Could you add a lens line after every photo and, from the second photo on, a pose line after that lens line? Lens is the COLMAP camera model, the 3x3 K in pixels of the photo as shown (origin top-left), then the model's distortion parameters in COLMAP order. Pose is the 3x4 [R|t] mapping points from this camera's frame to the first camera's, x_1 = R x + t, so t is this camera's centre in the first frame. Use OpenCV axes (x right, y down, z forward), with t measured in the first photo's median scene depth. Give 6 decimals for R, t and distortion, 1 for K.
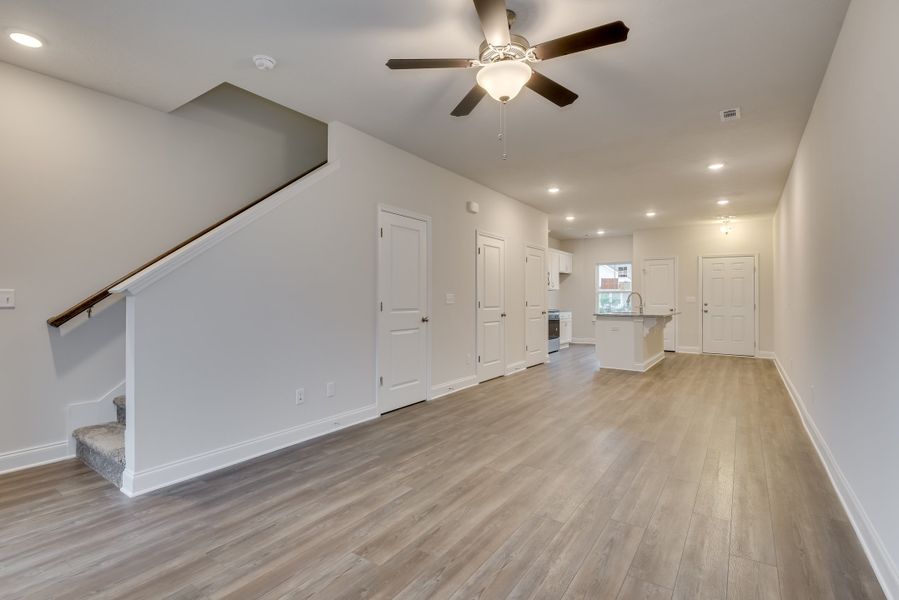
lens RADIAL K [[408.7, 0, 445.3], [0, 408.7, 300.1], [0, 0, 1]] dist [-0.026228, -0.000628]
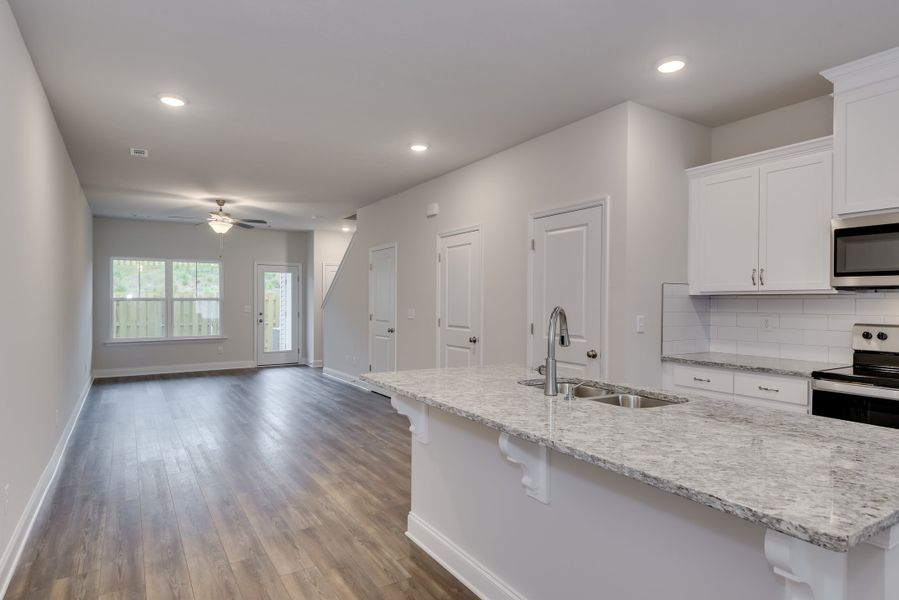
lens RADIAL K [[518.3, 0, 453.3], [0, 518.3, 303.7], [0, 0, 1]] dist [0.041384, -0.030500]
pose [[-0.372839, -0.000683, -0.927896, 0.713575], [-0.008483, 0.999960, 0.002673, -0.019893], [0.927857, 0.008868, -0.372830, 0.959591]]
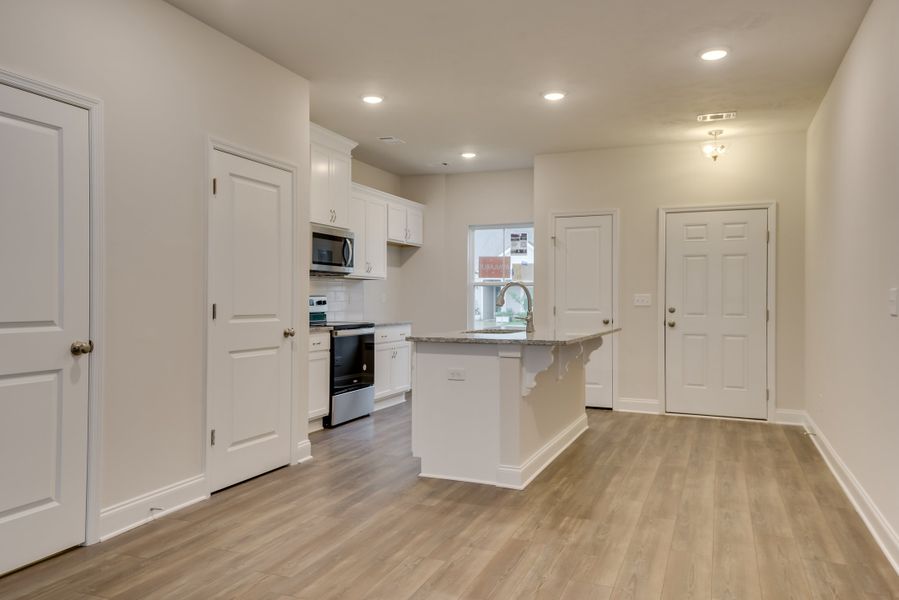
lens RADIAL K [[650.8, 0, 449.5], [0, 650.8, 300.0], [0, 0, 1]] dist [0.068370, -0.001492]
pose [[0.971603, 0.003200, 0.236597, 0.218341], [-0.003424, 0.999994, 0.000534, -0.001291], [-0.236594, -0.001329, 0.971608, 0.328062]]
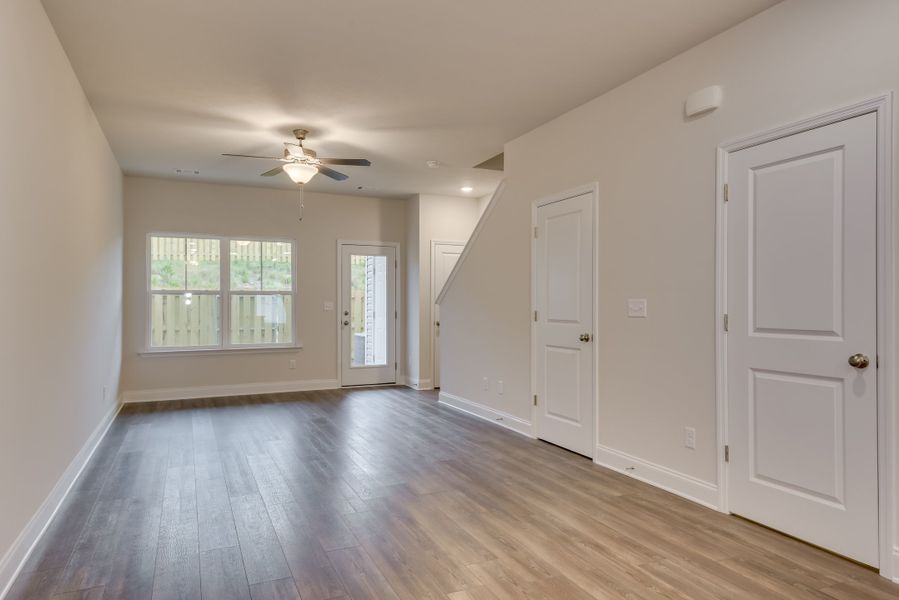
lens RADIAL K [[569.4, 0, 448.4], [0, 569.4, 302.5], [0, 0, 1]] dist [0.045428, -0.001434]
pose [[-0.490126, -0.008776, -0.871607, 0.495392], [-0.006145, 0.999959, -0.006612, -0.001899], [0.871630, 0.002115, -0.490160, 0.701897]]
